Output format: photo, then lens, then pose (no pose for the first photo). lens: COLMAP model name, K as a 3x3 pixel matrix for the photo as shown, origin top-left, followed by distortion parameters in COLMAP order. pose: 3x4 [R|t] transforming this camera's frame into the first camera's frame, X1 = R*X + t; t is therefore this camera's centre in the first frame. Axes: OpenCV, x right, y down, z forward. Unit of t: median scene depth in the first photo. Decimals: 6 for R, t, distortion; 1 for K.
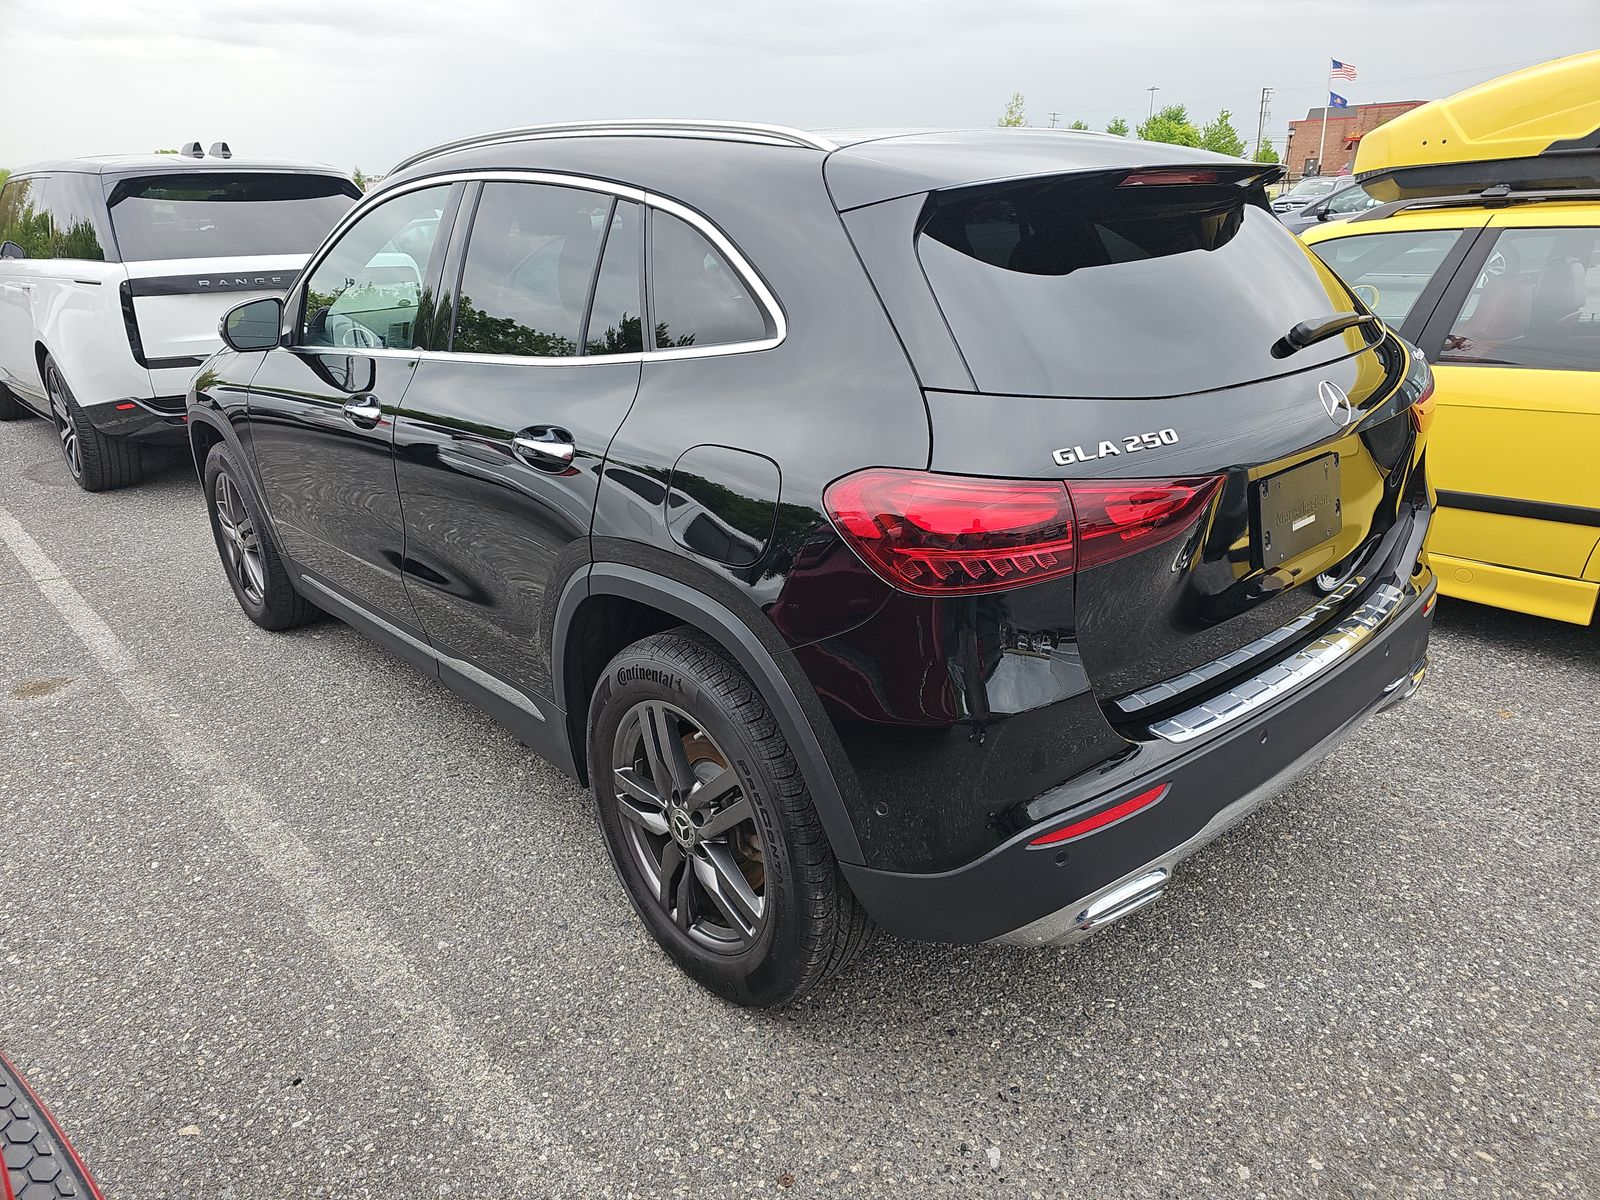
lens RADIAL K [[1050.6, 0, 800.0], [0, 1050.6, 600.0], [0, 0, 1]] dist [0.007347, 0.000658]
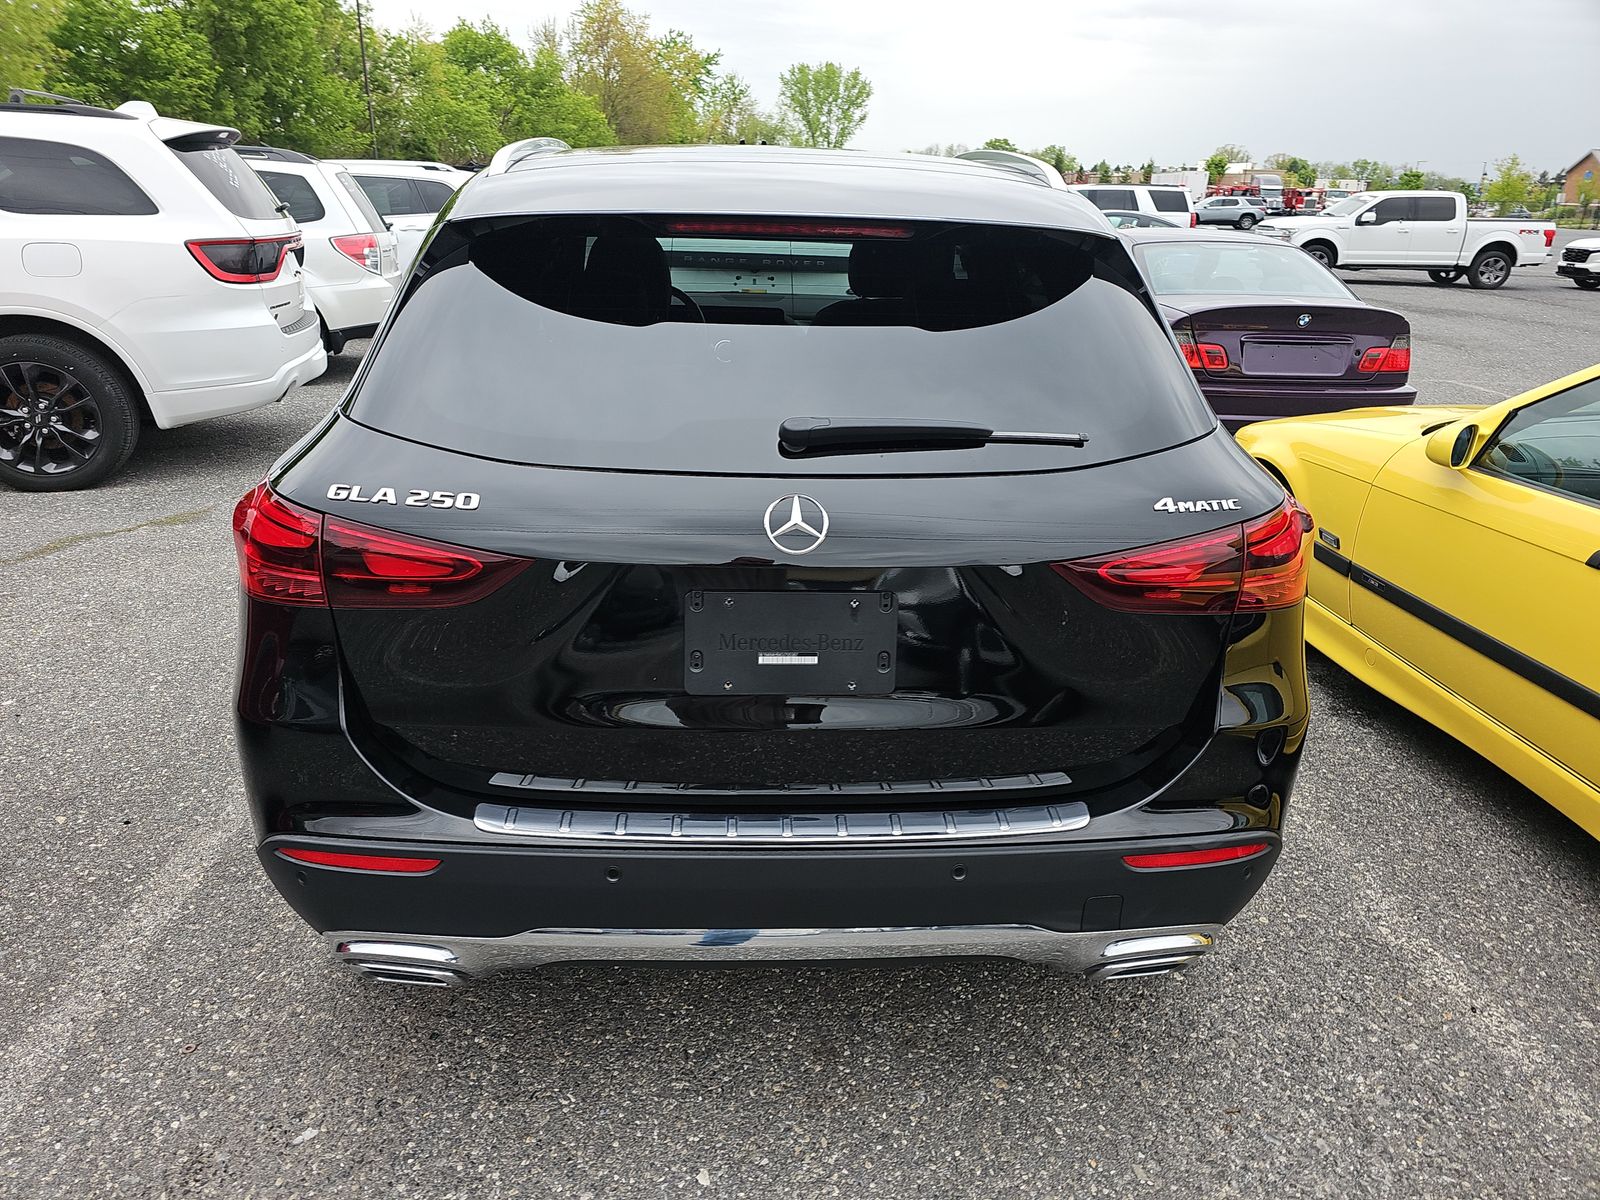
lens RADIAL K [[1060.2, 0, 800.0], [0, 1060.2, 600.0], [0, 0, 1]] dist [0.009466, 0.002568]
pose [[0.771658, 0.270766, -0.575525, 1.091708], [-0.268720, 0.958925, 0.090847, -0.225349], [0.576484, 0.084552, 0.812722, 0.397576]]
